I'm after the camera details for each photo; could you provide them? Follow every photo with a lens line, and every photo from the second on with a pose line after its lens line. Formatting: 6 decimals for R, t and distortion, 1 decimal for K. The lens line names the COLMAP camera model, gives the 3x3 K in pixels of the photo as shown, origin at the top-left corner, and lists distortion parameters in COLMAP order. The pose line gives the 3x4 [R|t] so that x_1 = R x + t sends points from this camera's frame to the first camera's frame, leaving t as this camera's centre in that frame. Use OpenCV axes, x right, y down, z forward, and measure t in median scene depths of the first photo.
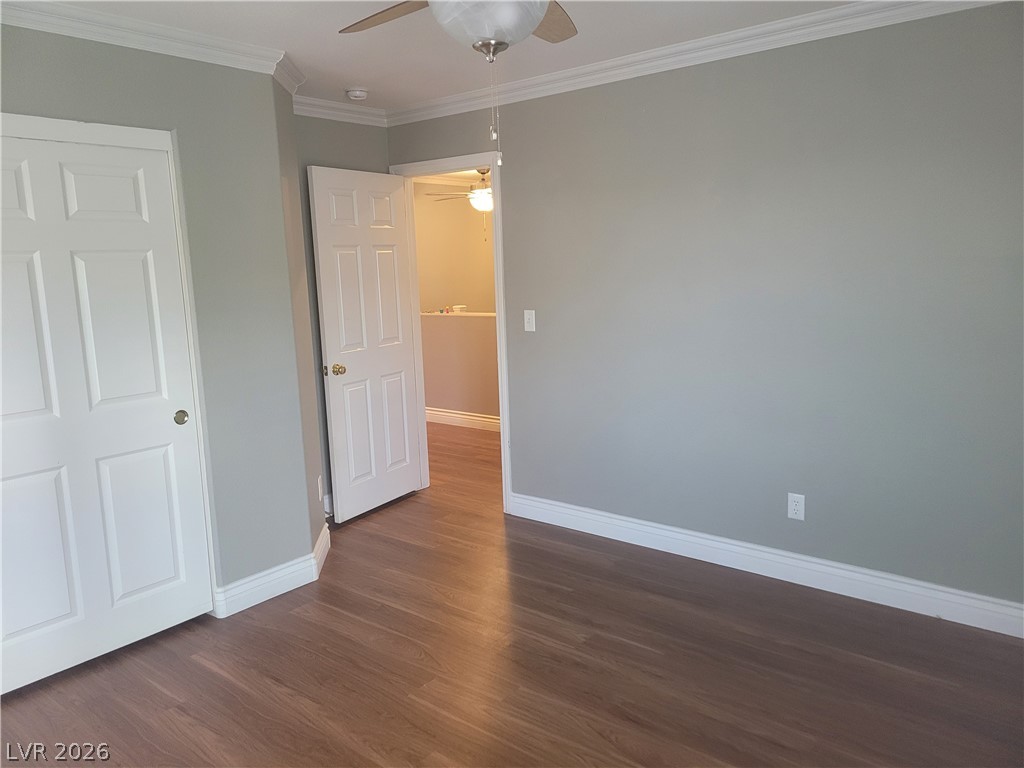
lens RADIAL K [[769.4, 0, 516.0], [0, 769.4, 383.4], [0, 0, 1]] dist [0.056252, -0.034645]
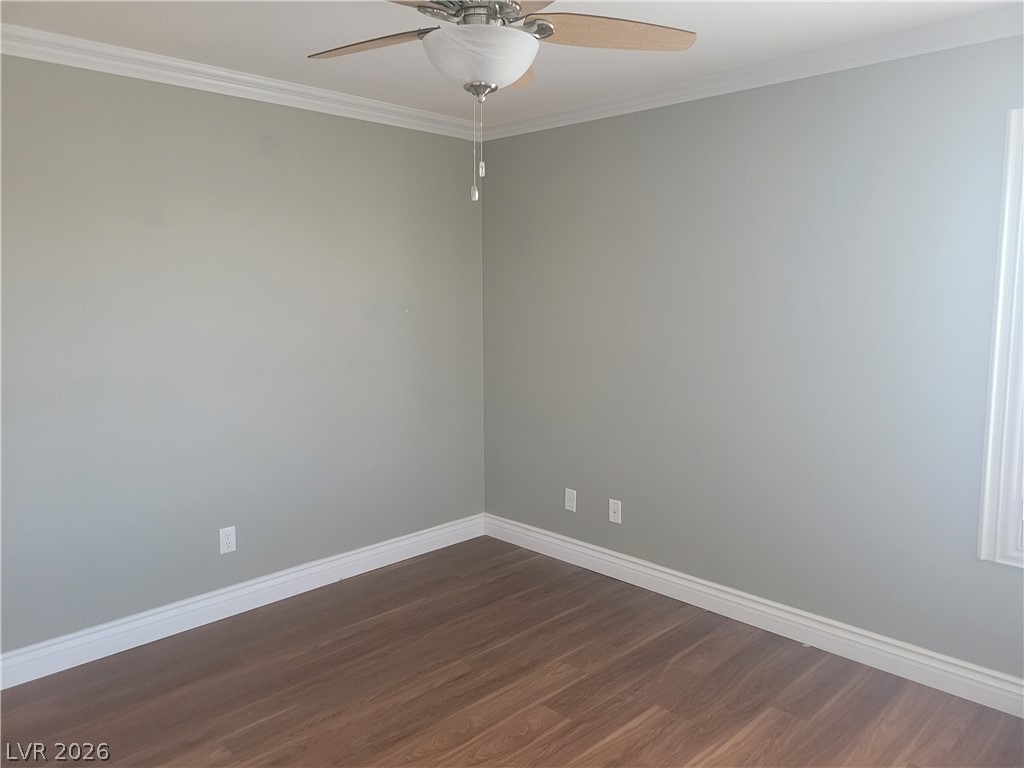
lens RADIAL K [[769.4, 0, 511.1], [0, 769.4, 383.8], [0, 0, 1]] dist [0.056252, -0.034645]
pose [[0.101253, -0.094117, 0.990399, -0.655332], [0.167773, 0.982873, 0.076250, -0.063701], [-0.980612, 0.158441, 0.115309, 0.542879]]
